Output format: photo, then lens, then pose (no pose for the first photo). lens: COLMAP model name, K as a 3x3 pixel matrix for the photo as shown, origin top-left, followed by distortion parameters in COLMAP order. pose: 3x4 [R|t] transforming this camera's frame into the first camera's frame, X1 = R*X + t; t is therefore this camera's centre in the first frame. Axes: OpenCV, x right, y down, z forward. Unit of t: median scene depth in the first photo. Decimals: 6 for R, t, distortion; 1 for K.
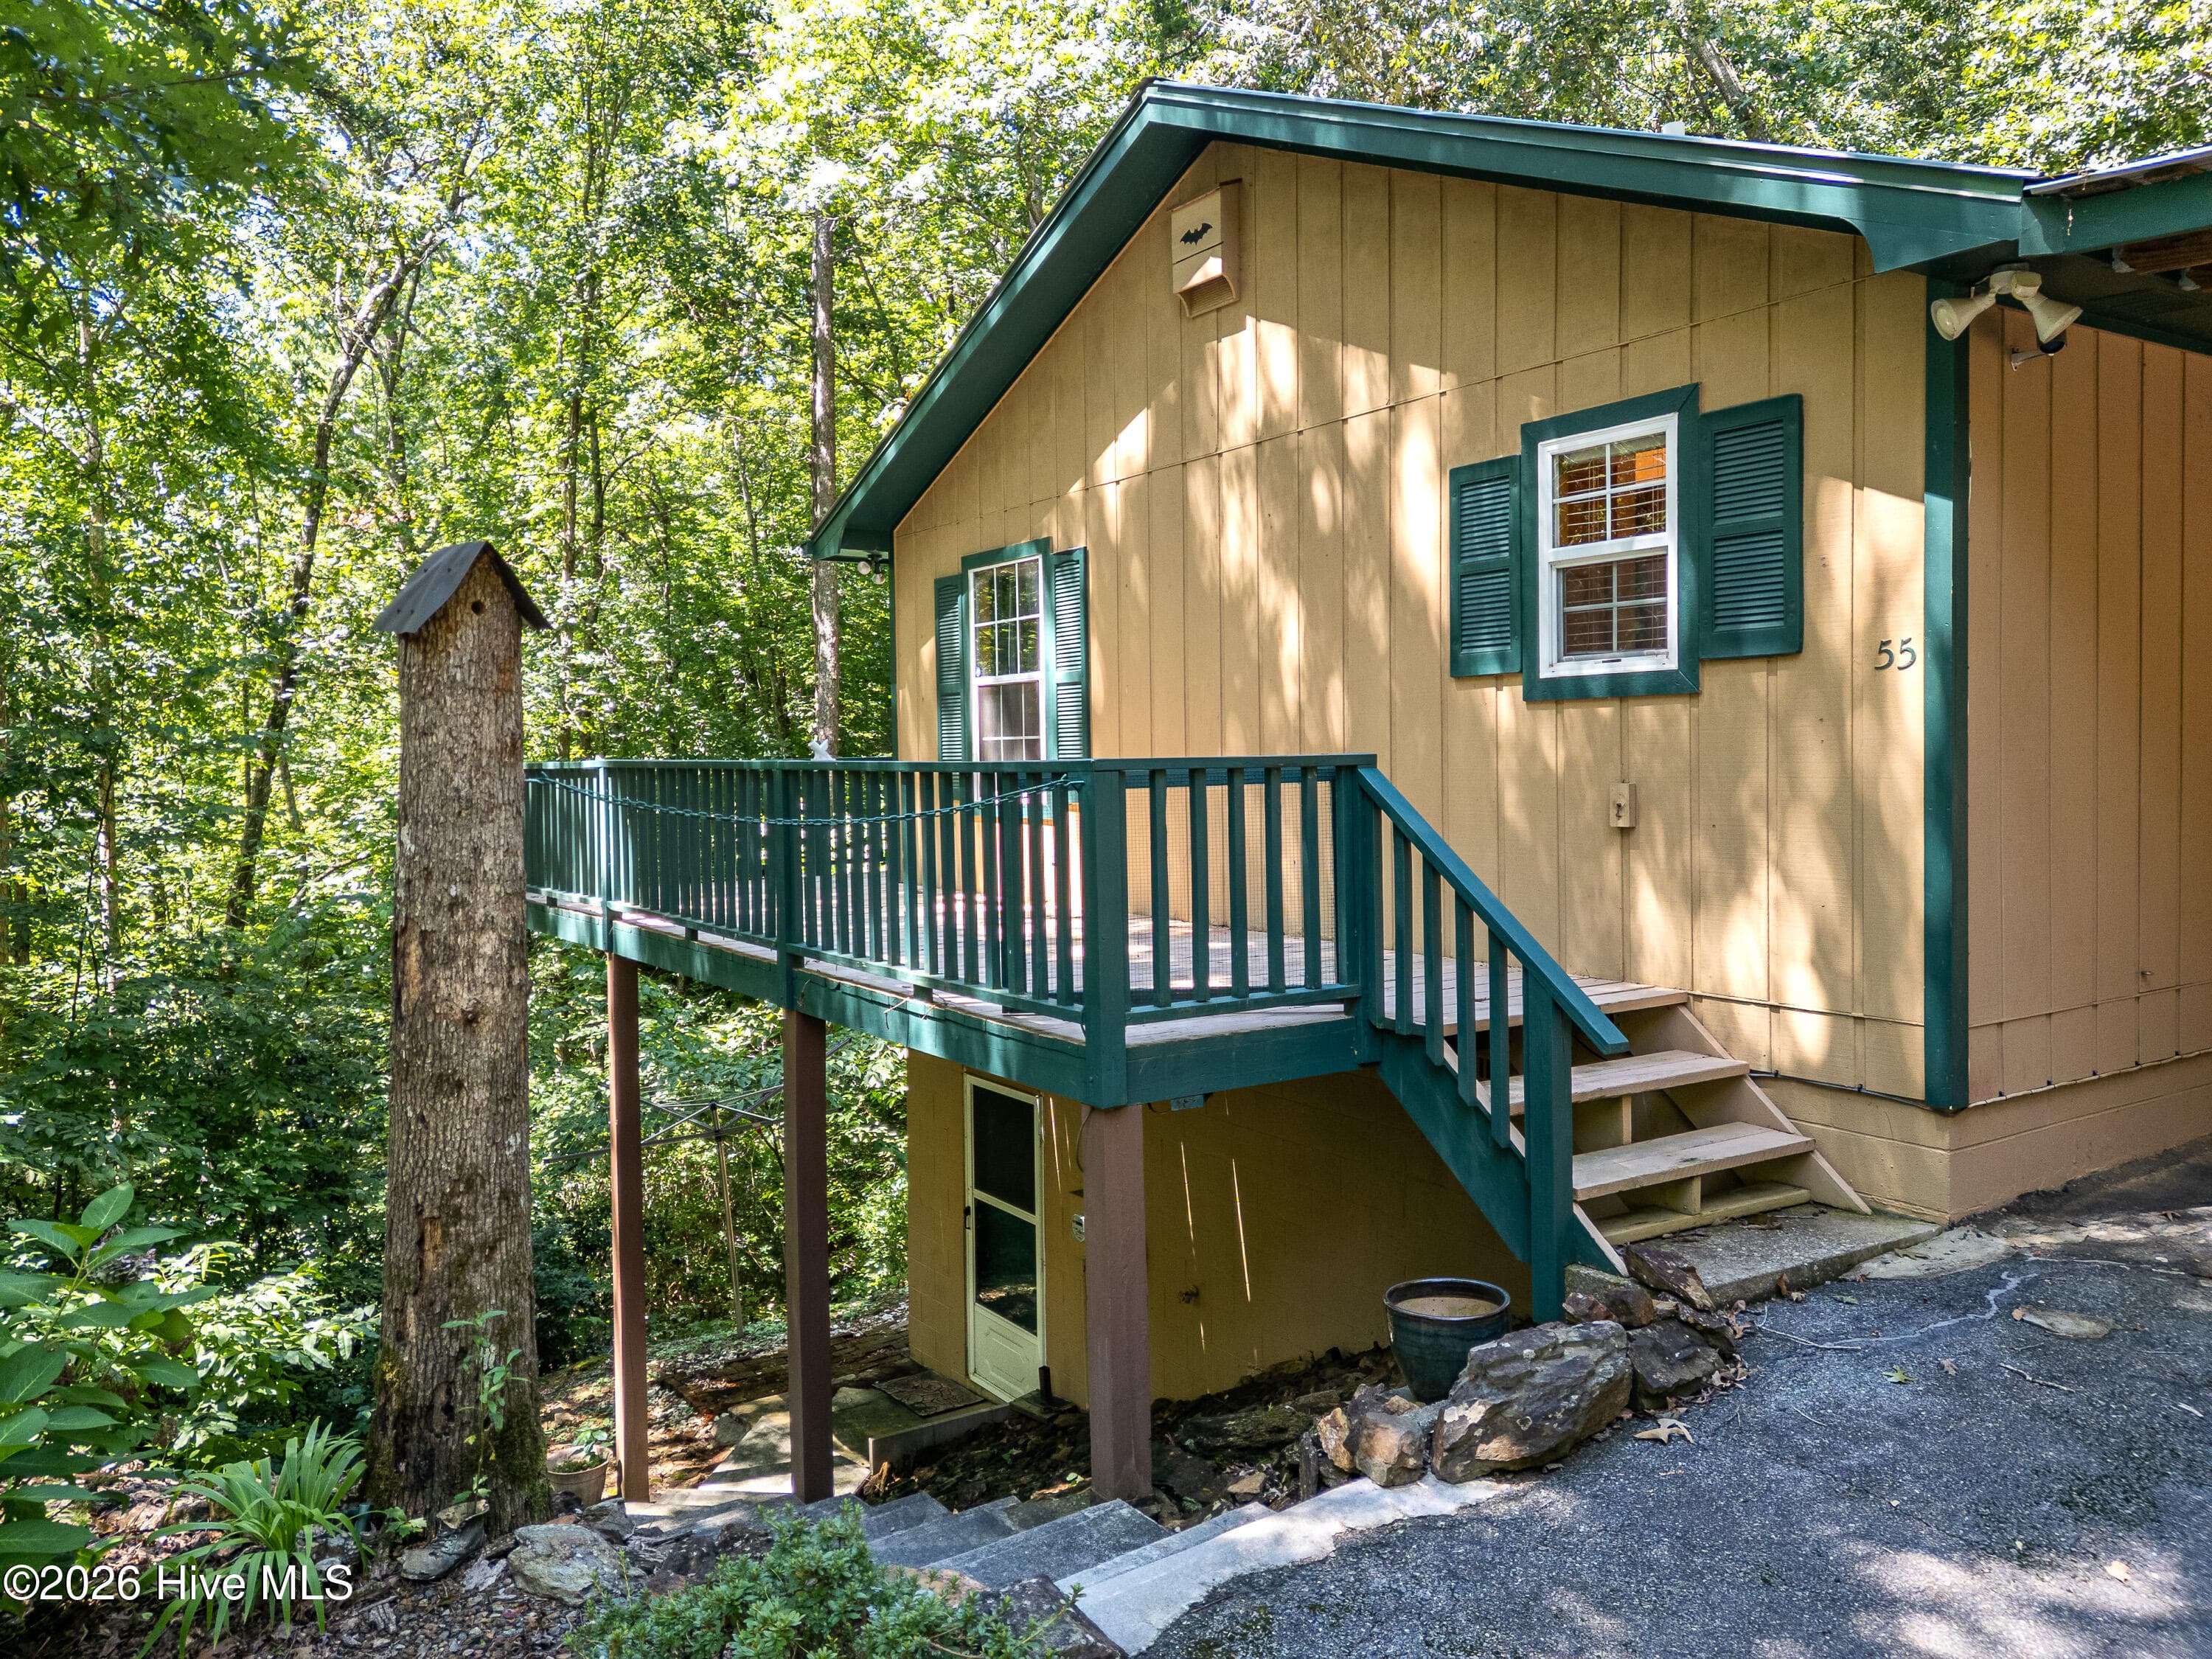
lens RADIAL K [[1573.8, 0, 1064.1], [0, 1573.8, 789.8], [0, 0, 1]] dist [0.001486, 0.001192]
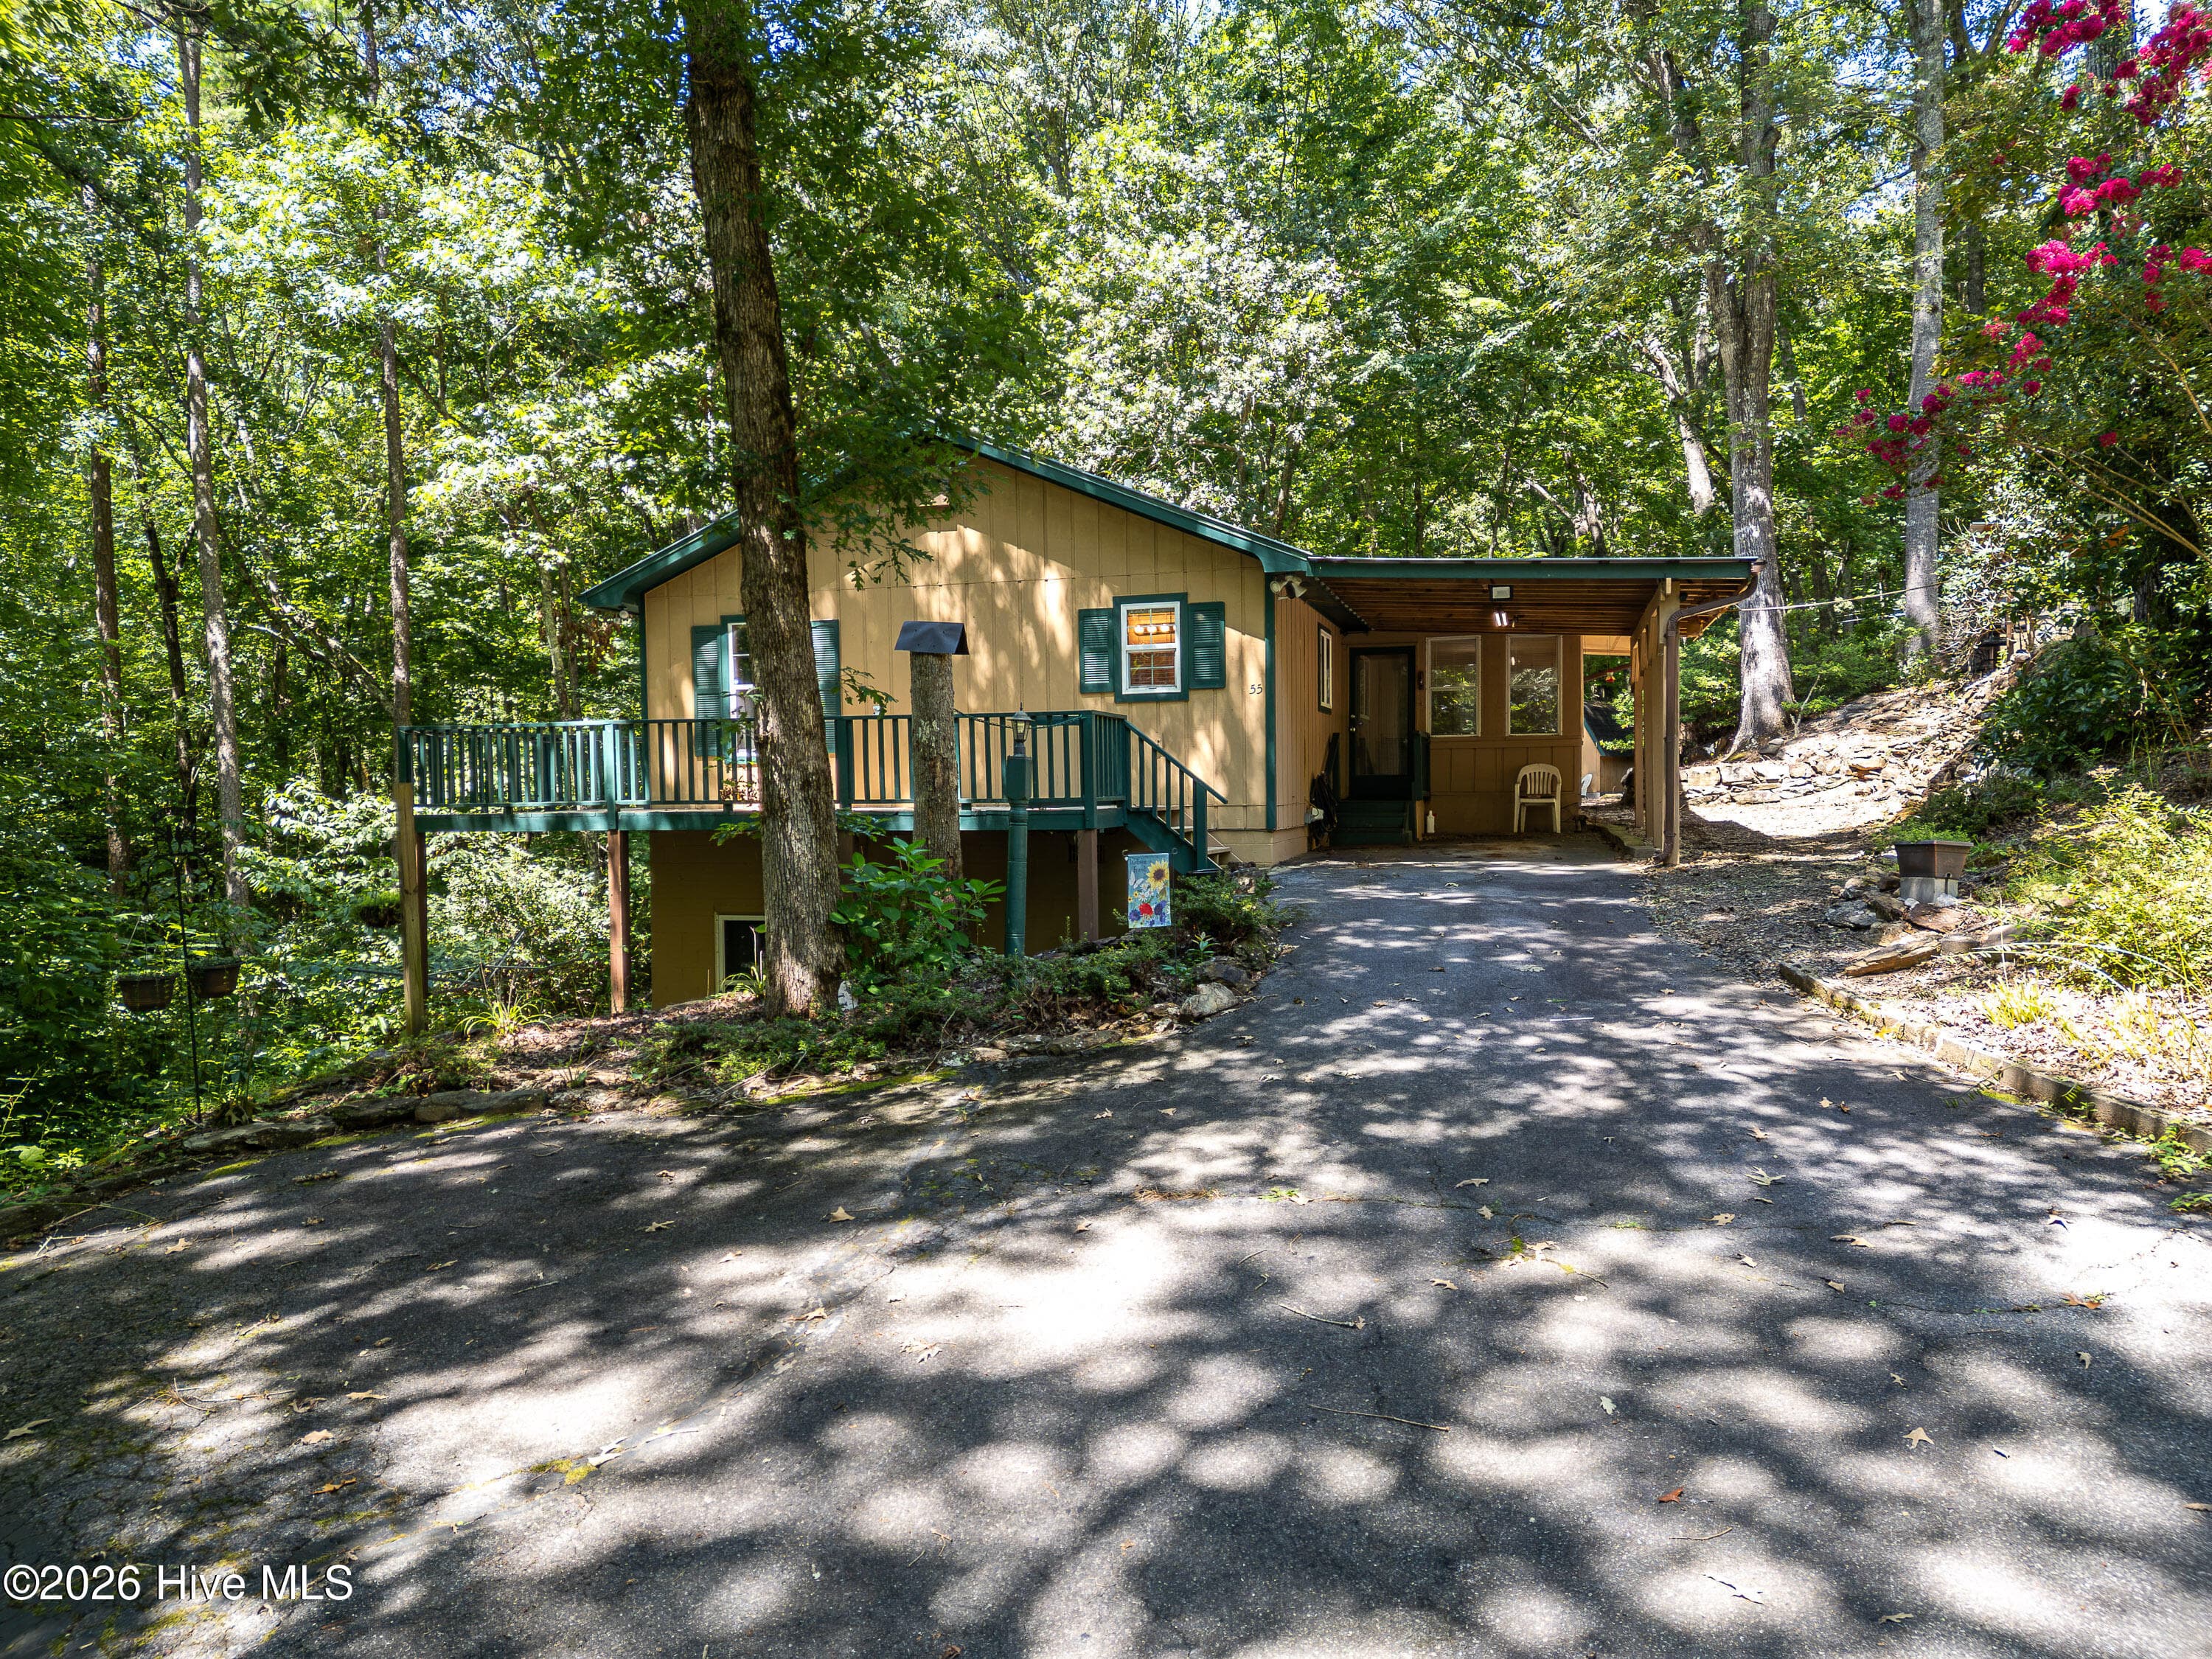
lens RADIAL K [[1533.5, 0, 1106.0], [0, 1533.5, 829.5], [0, 0, 1]] dist [0.059803, -0.044645]
pose [[0.750351, -0.016670, 0.660829, -1.428105], [0.018281, 0.999823, 0.004464, 0.144941], [-0.660786, 0.008730, 0.750523, -0.912262]]
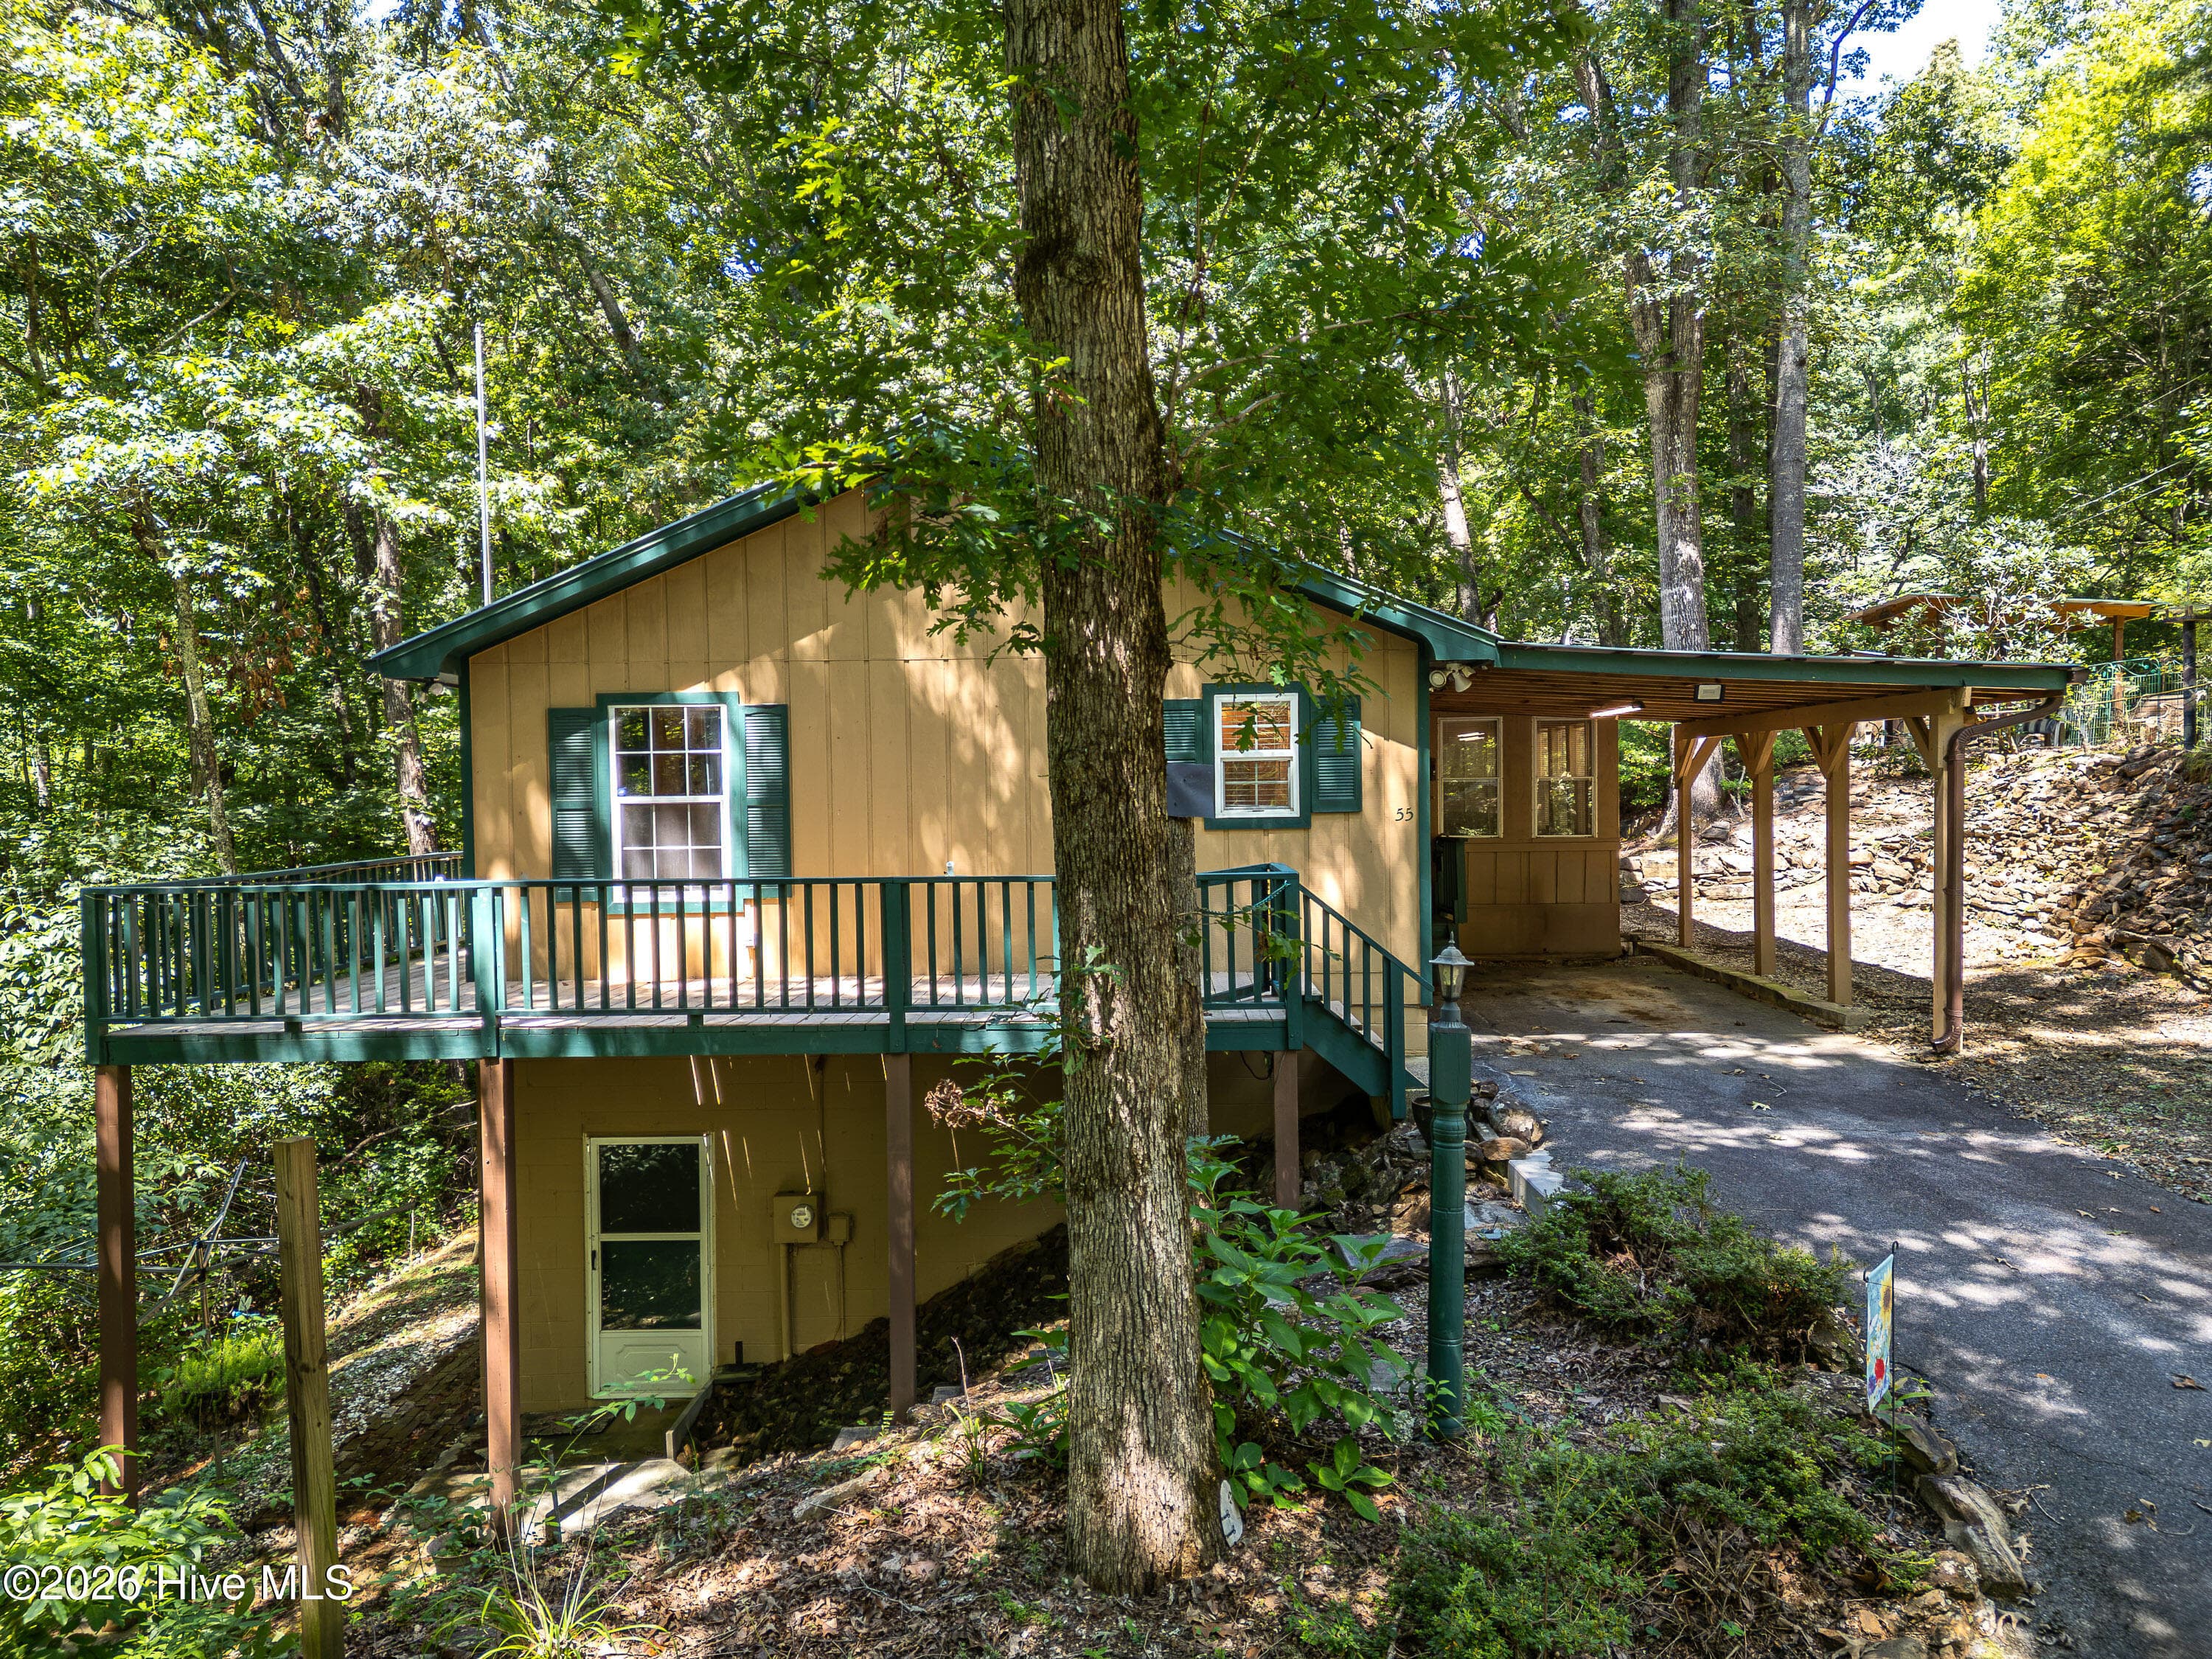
lens RADIAL K [[1533.5, 0, 1106.0], [0, 1533.5, 829.5], [0, 0, 1]] dist [0.059803, -0.044645]
pose [[0.559807, -0.018551, 0.828415, -1.312260], [0.024744, 0.999678, 0.005665, -0.071293], [-0.828253, 0.017327, 0.560086, 0.075499]]
